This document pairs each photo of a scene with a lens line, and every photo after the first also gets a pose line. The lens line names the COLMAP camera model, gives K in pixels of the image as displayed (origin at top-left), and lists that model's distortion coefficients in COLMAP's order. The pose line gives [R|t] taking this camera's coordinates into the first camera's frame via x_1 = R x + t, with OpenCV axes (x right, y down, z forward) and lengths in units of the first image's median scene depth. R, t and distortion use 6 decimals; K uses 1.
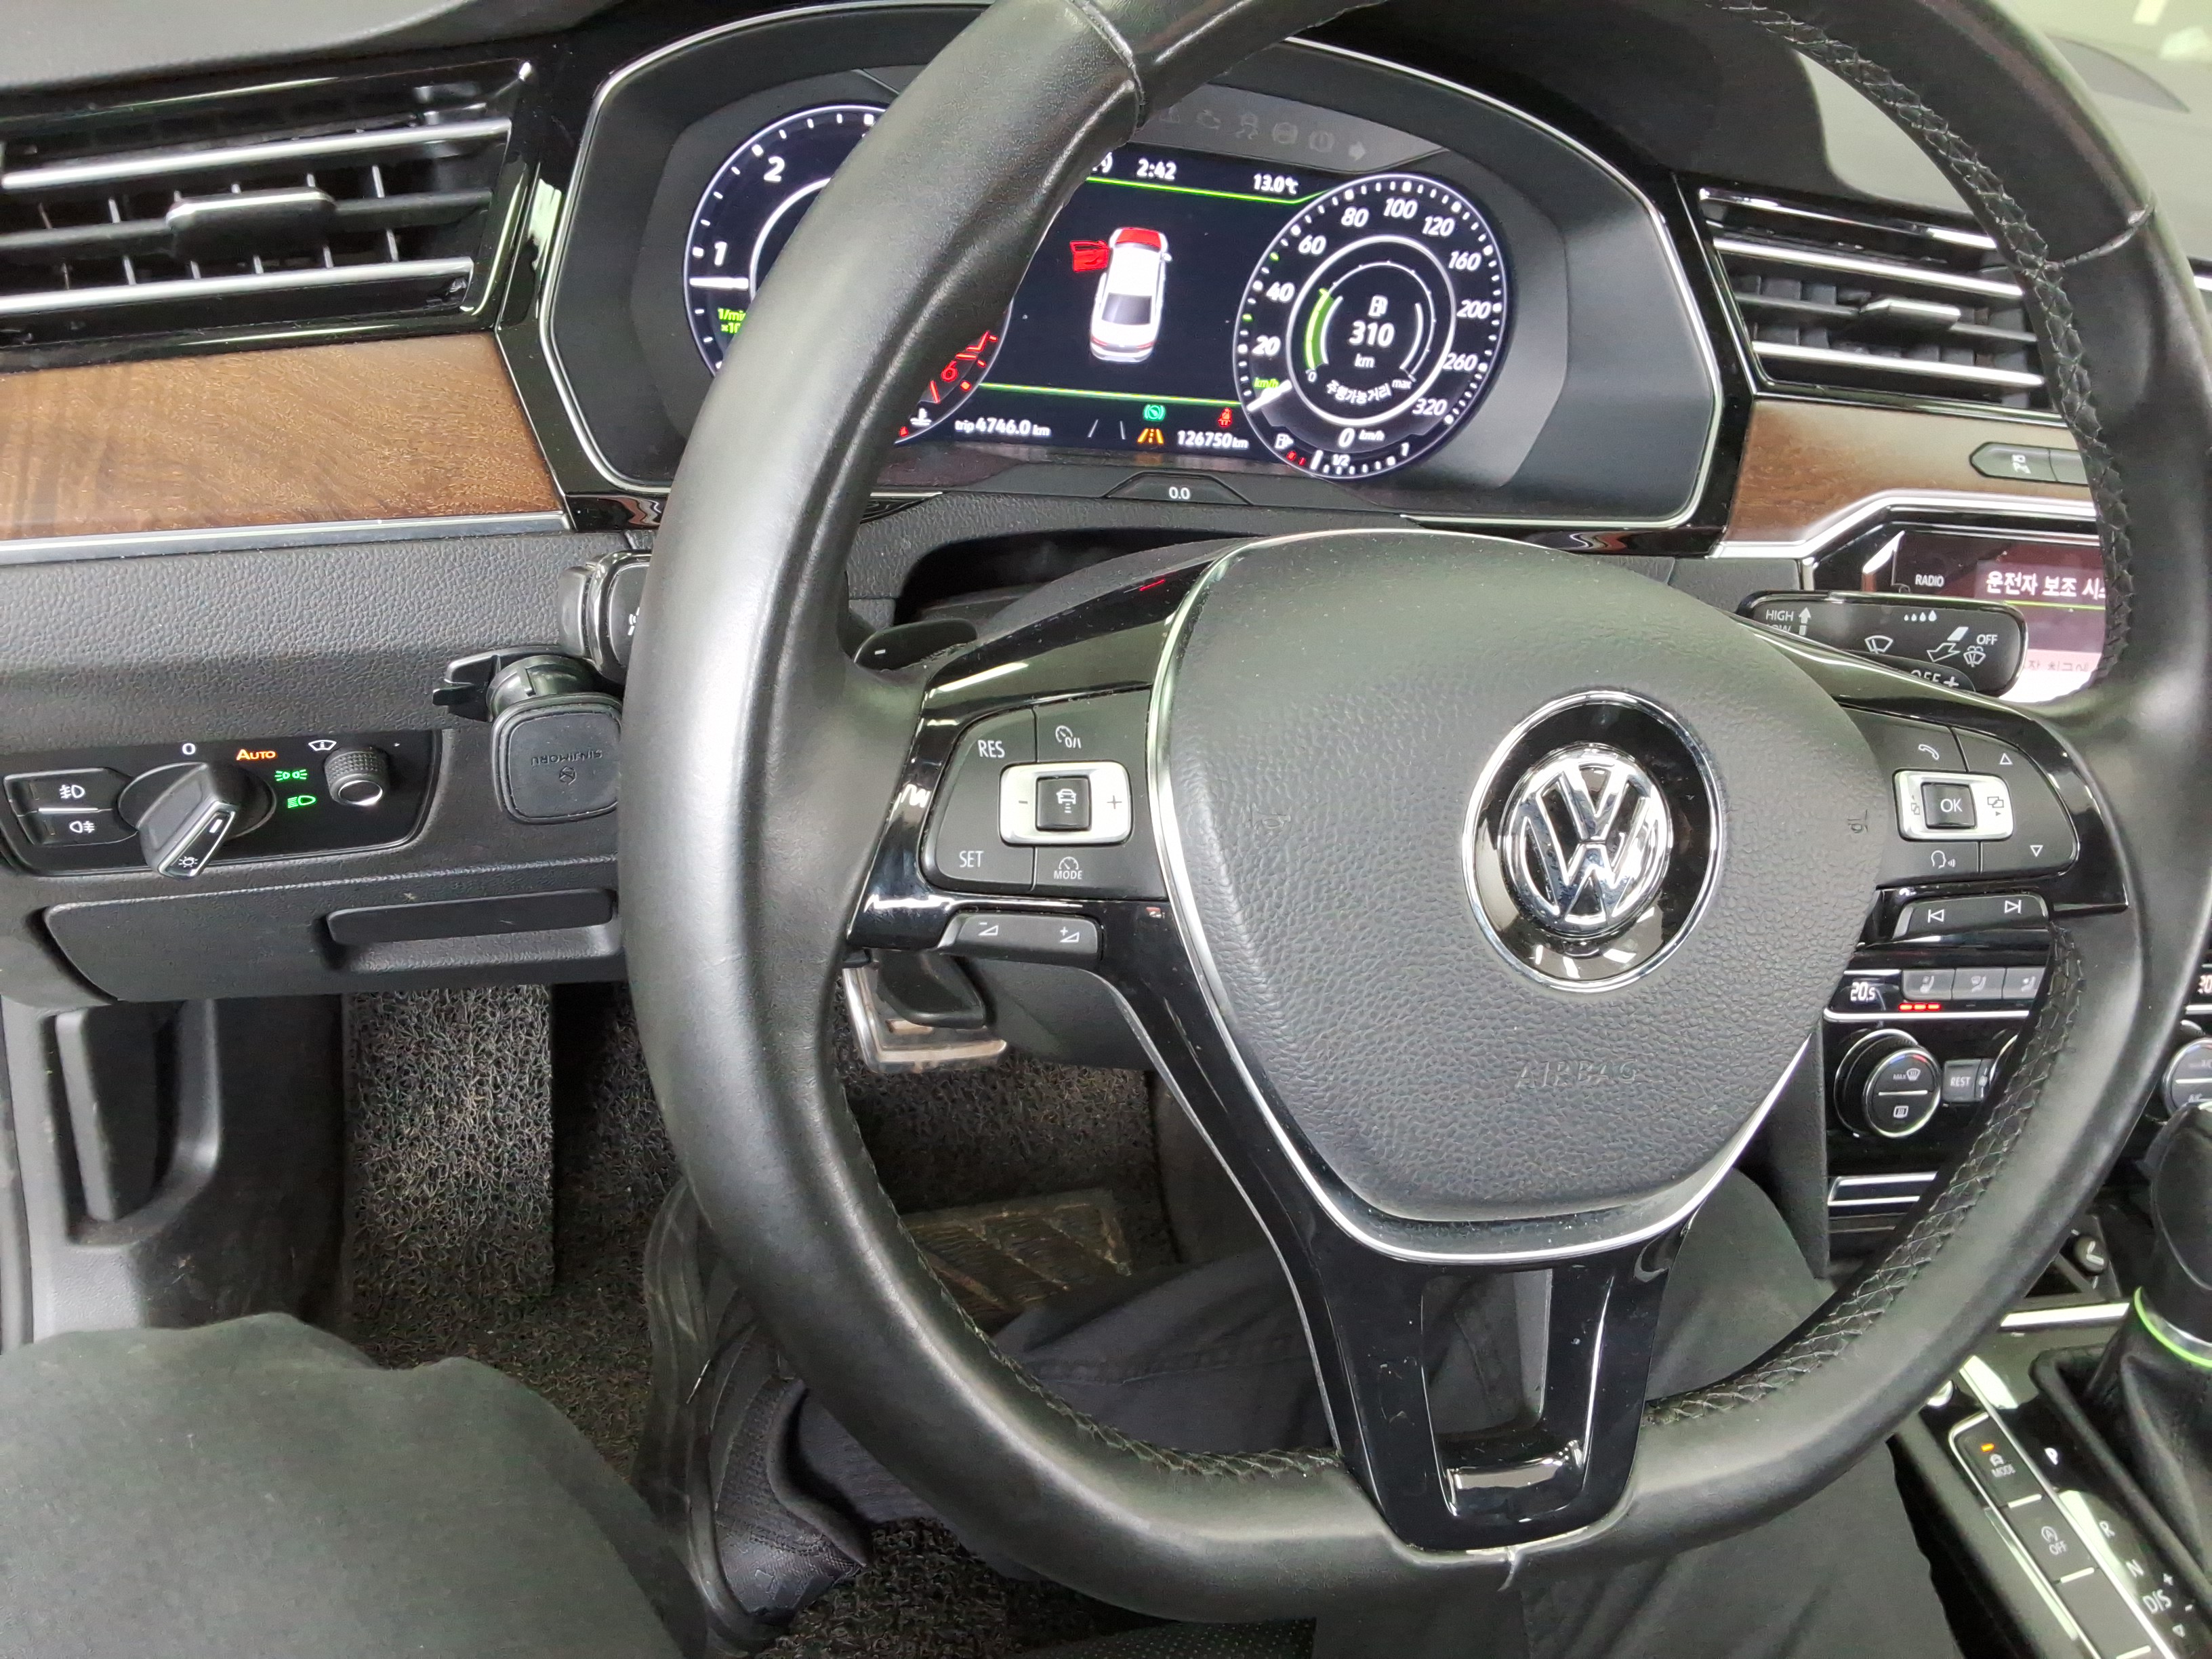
lens RADIAL K [[1762.6, 0, 1112.5], [0, 1762.6, 862.4], [0, 0, 1]] dist [0.158059, -0.288030]
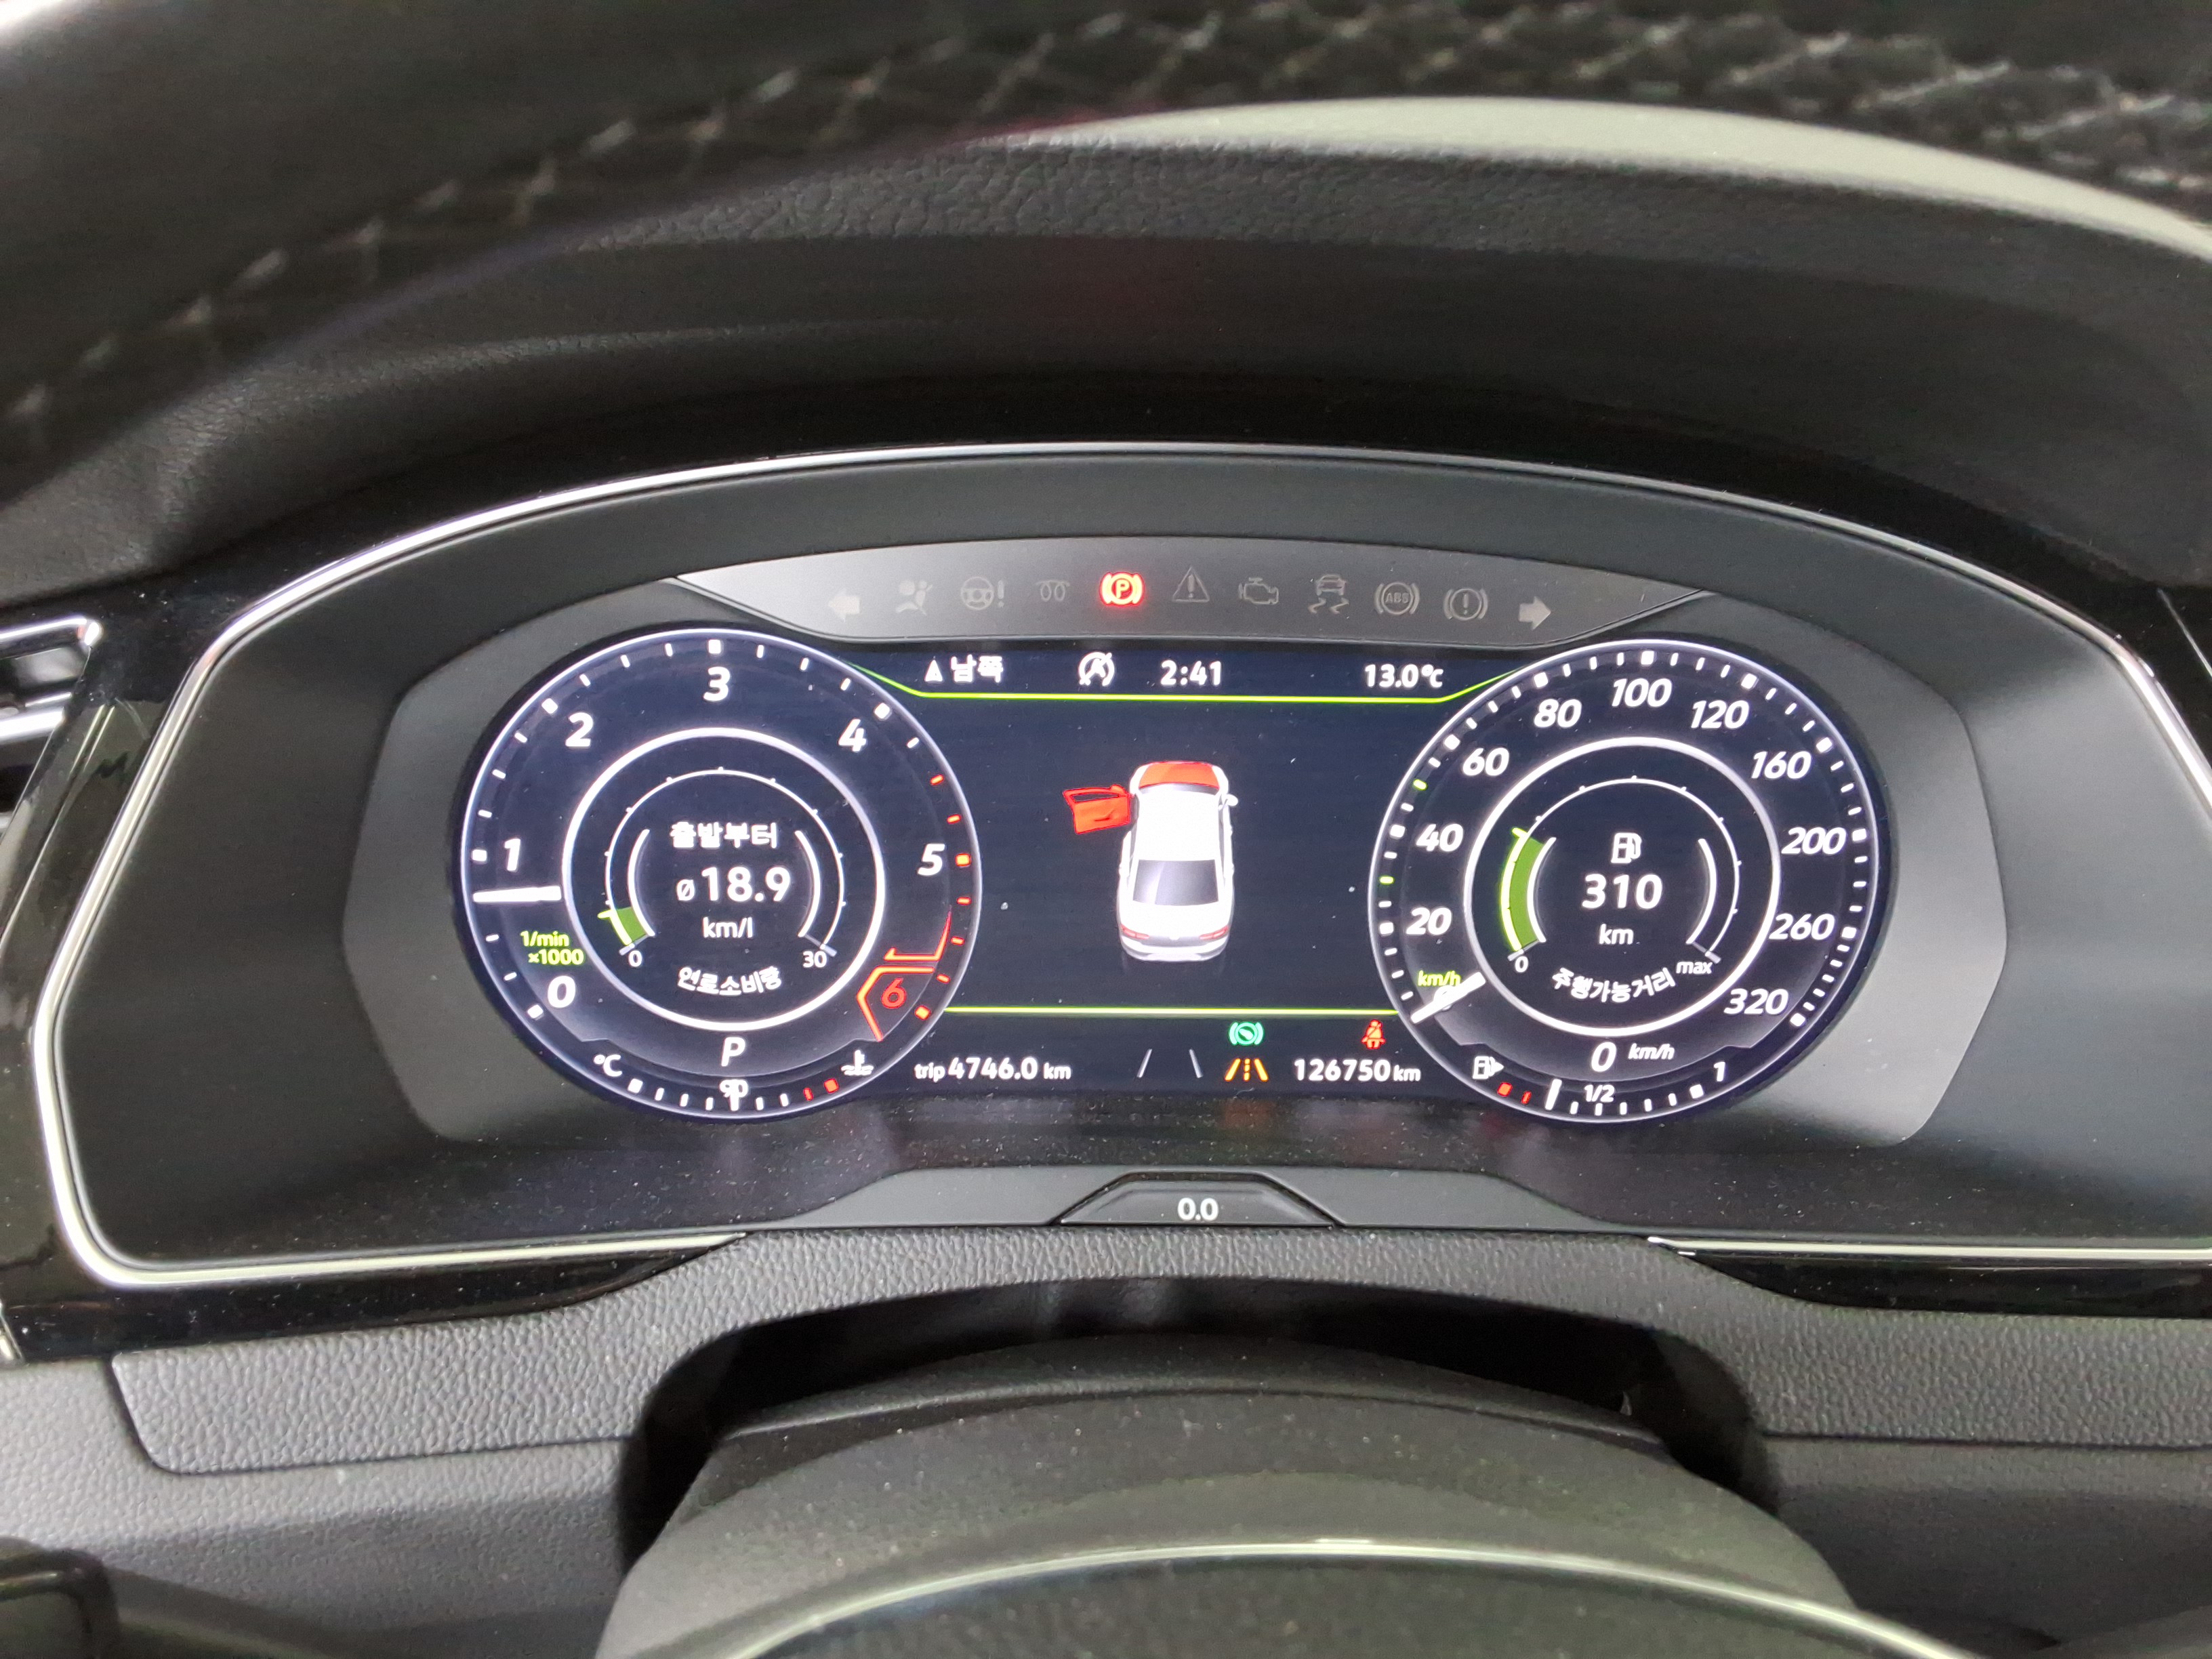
lens RADIAL K [[1762.6, 0, 1112.5], [0, 1762.6, 862.4], [0, 0, 1]] dist [0.158059, -0.288030]
pose [[0.945657, -0.055833, -0.320336, 0.179573], [-0.026506, 0.968633, -0.247077, -0.159626], [0.324083, 0.242141, 0.914515, 0.417377]]
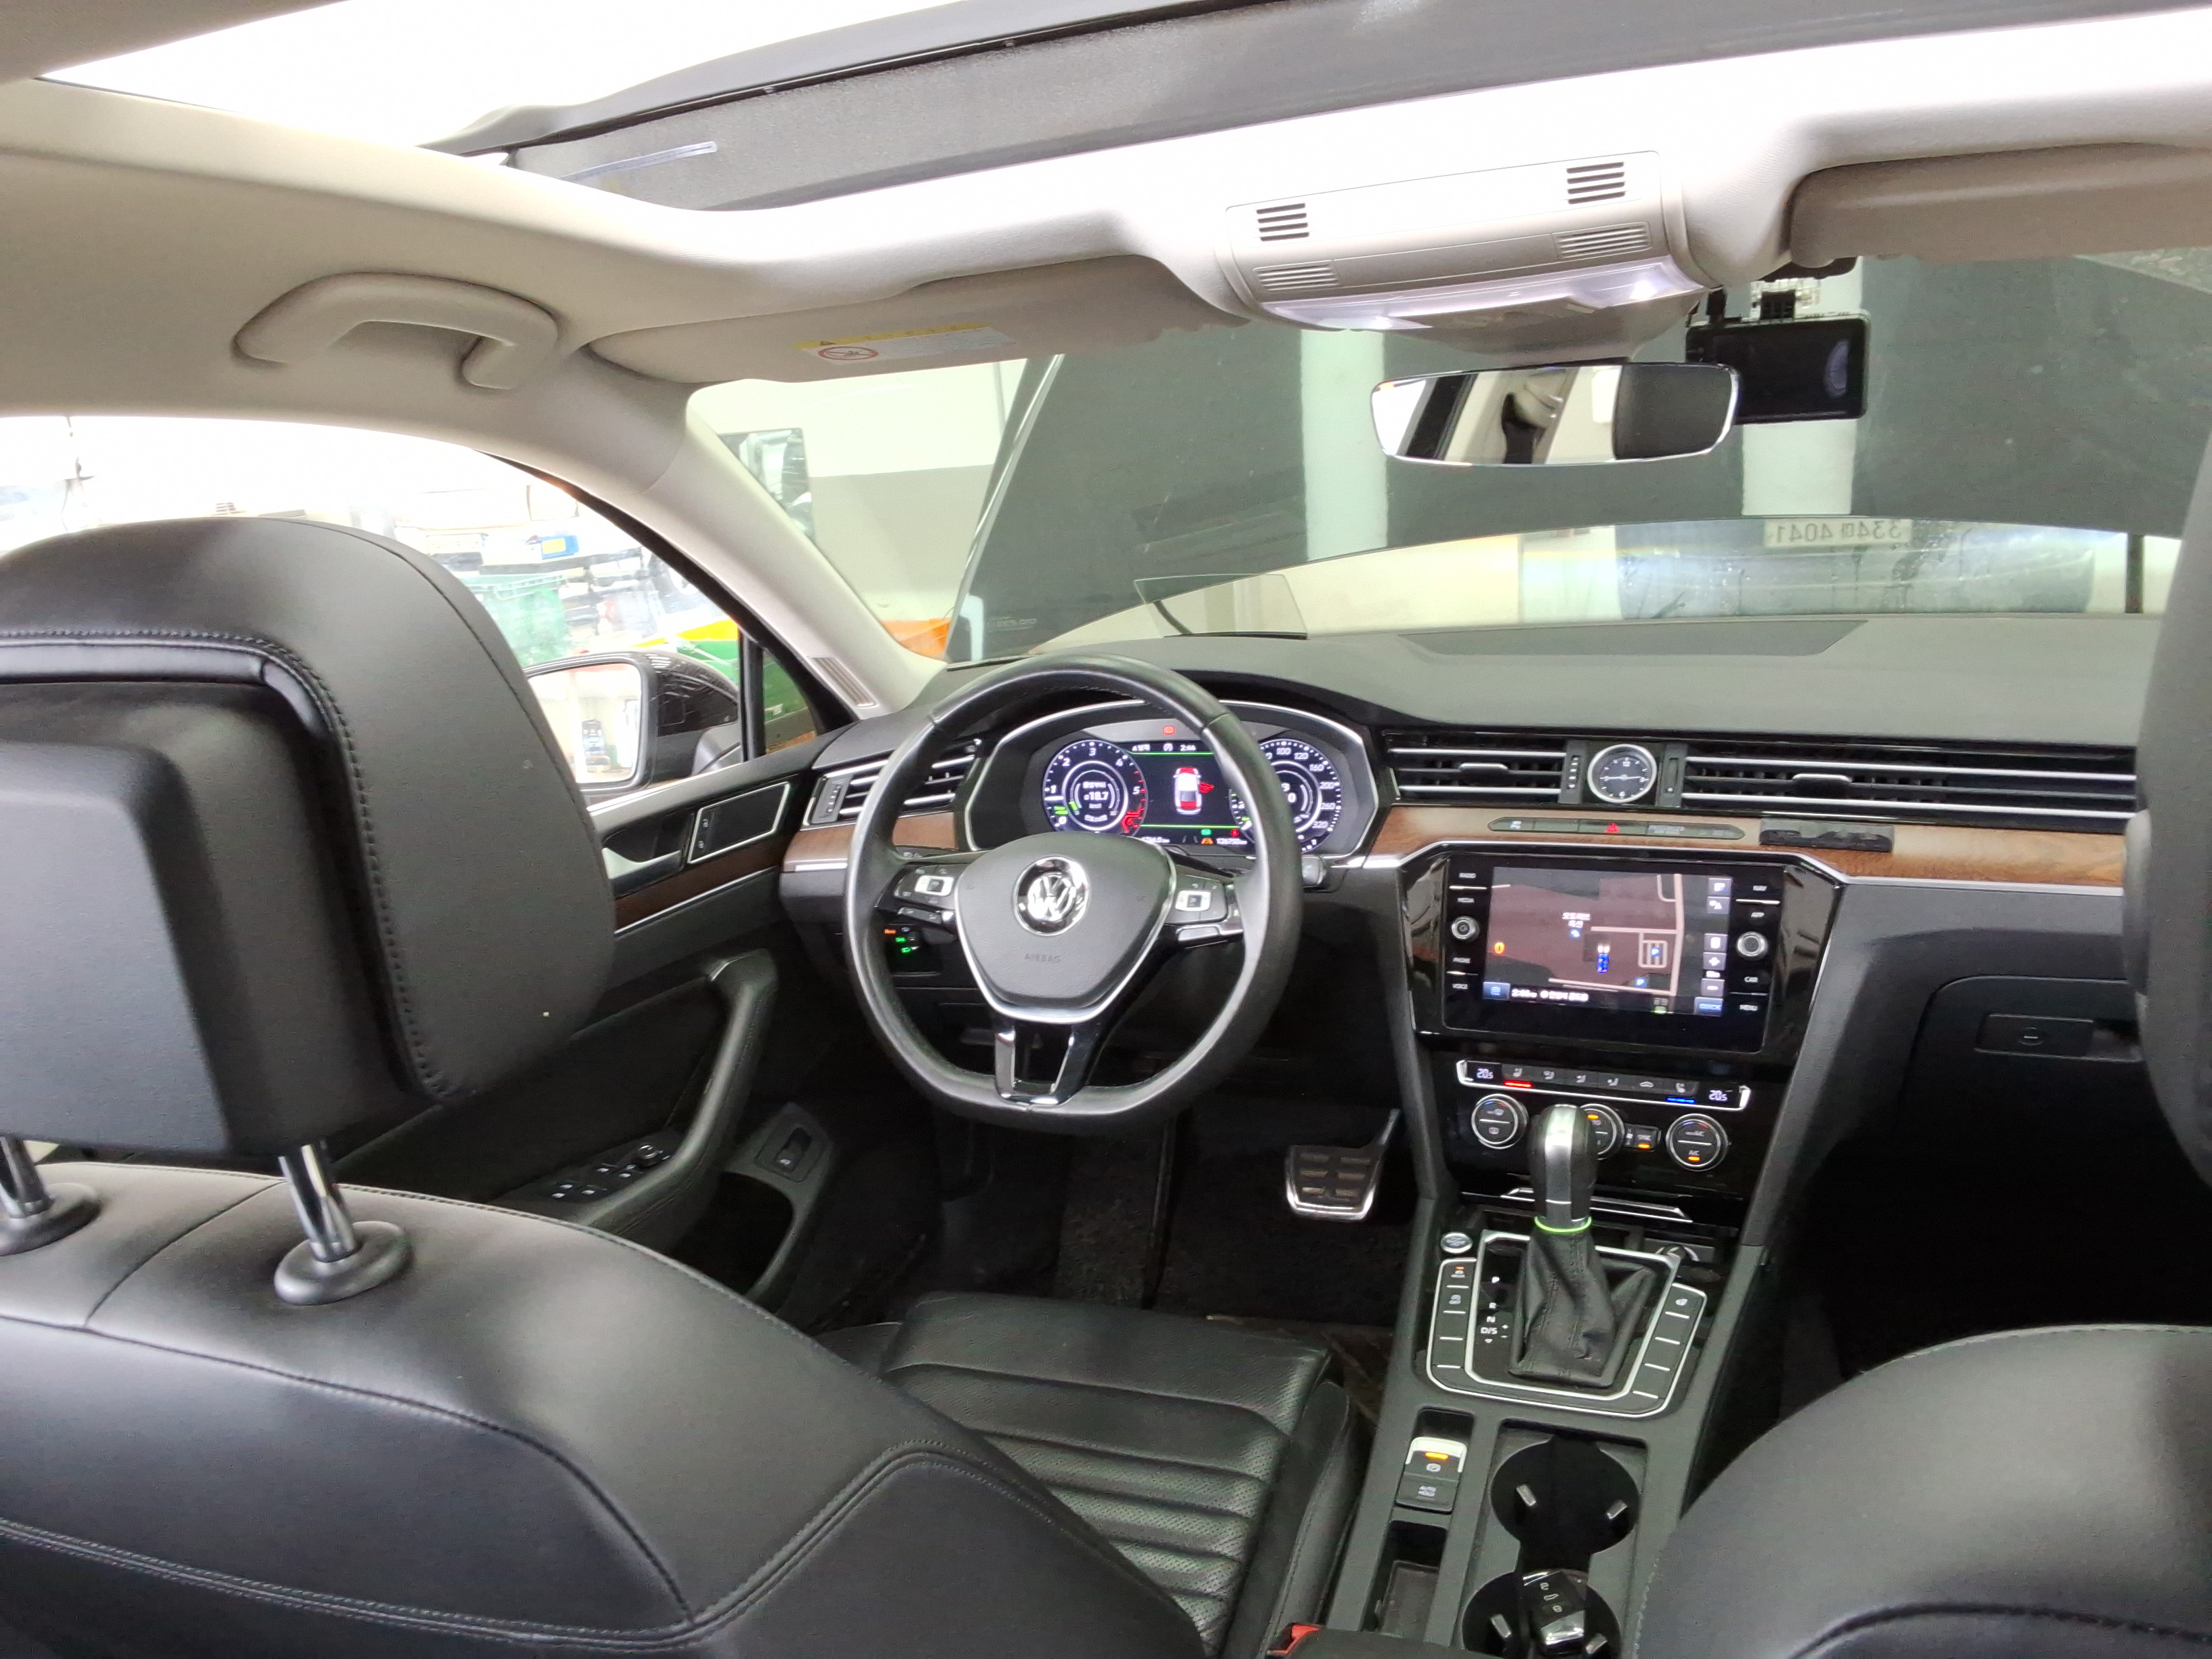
lens RADIAL K [[1762.6, 0, 1112.5], [0, 1762.6, 862.4], [0, 0, 1]] dist [0.158059, -0.288030]
pose [[0.741309, -0.072471, -0.667240, 1.670964], [-0.166559, 0.943190, -0.287492, 0.567043], [0.650168, 0.324255, 0.687124, -0.874925]]
